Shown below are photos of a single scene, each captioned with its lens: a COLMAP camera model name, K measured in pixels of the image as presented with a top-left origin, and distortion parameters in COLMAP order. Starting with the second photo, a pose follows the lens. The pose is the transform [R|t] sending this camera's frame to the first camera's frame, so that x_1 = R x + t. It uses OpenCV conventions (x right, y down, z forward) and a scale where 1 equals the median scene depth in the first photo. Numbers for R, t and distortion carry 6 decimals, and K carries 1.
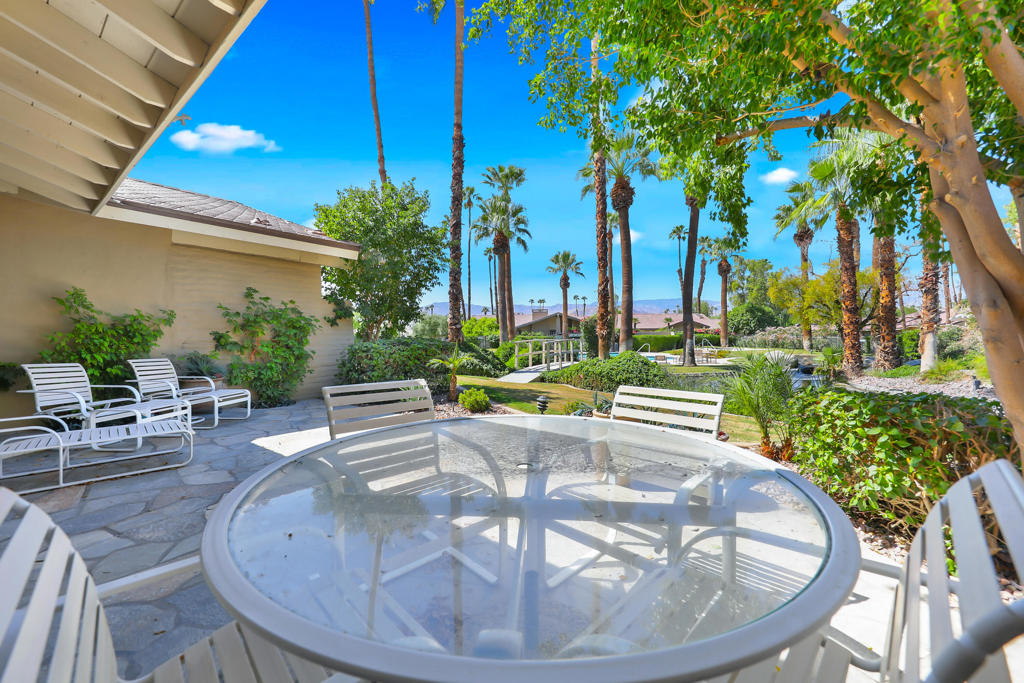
lens RADIAL K [[384.2, 0, 516.4], [0, 384.2, 341.3], [0, 0, 1]] dist [-0.001538, -0.000180]
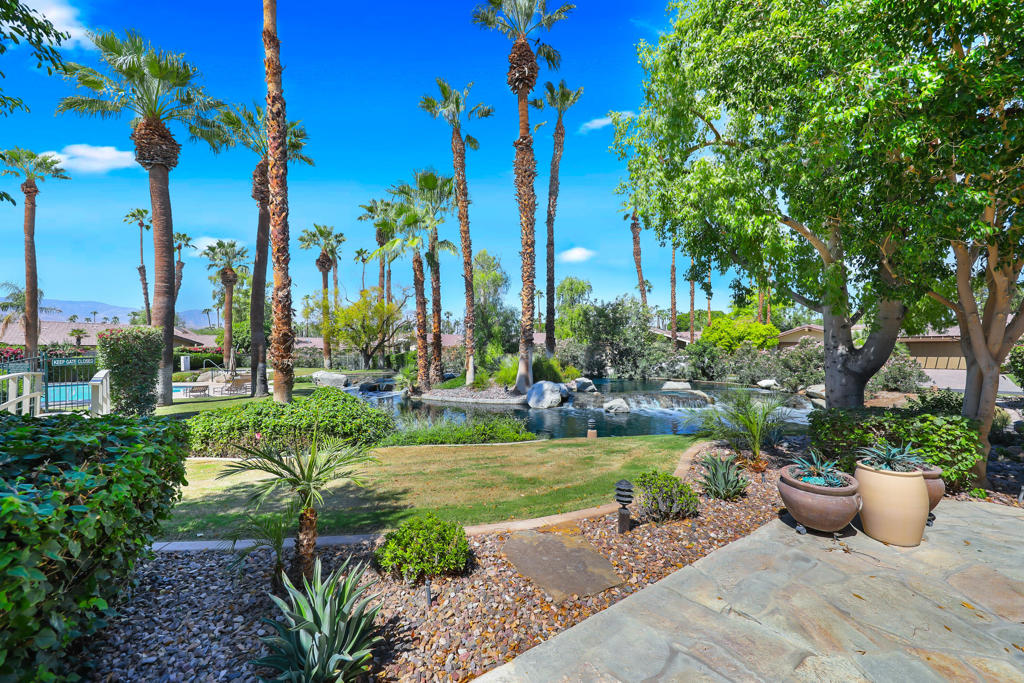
lens RADIAL K [[384.2, 0, 516.4], [0, 384.2, 341.3], [0, 0, 1]] dist [-0.001538, -0.000180]
pose [[0.322902, 0.023299, 0.946146, -0.094113], [0.017799, 0.999371, -0.030684, -0.010708], [-0.946265, 0.026749, 0.322284, 0.141846]]
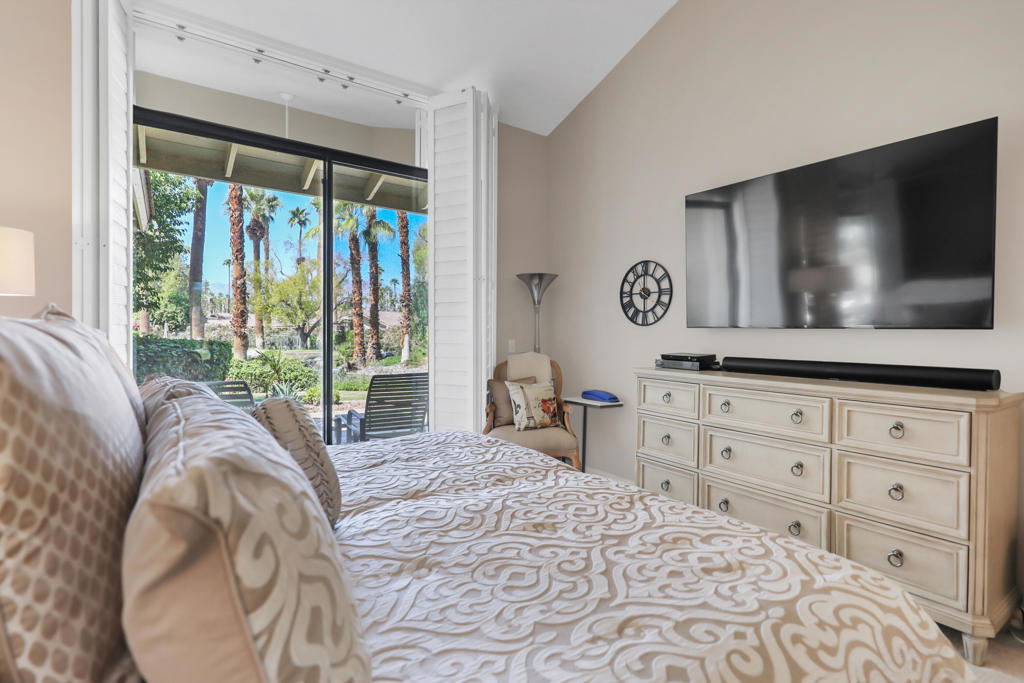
lens RADIAL K [[498.7, 0, 512.0], [0, 498.7, 341.5], [0, 0, 1]] dist [0.014919, -0.000425]
pose [[0.303205, -0.006480, 0.952903, -0.251718], [0.001365, 0.999979, 0.006365, -0.001437], [-0.952924, -0.000629, 0.303208, 0.005348]]
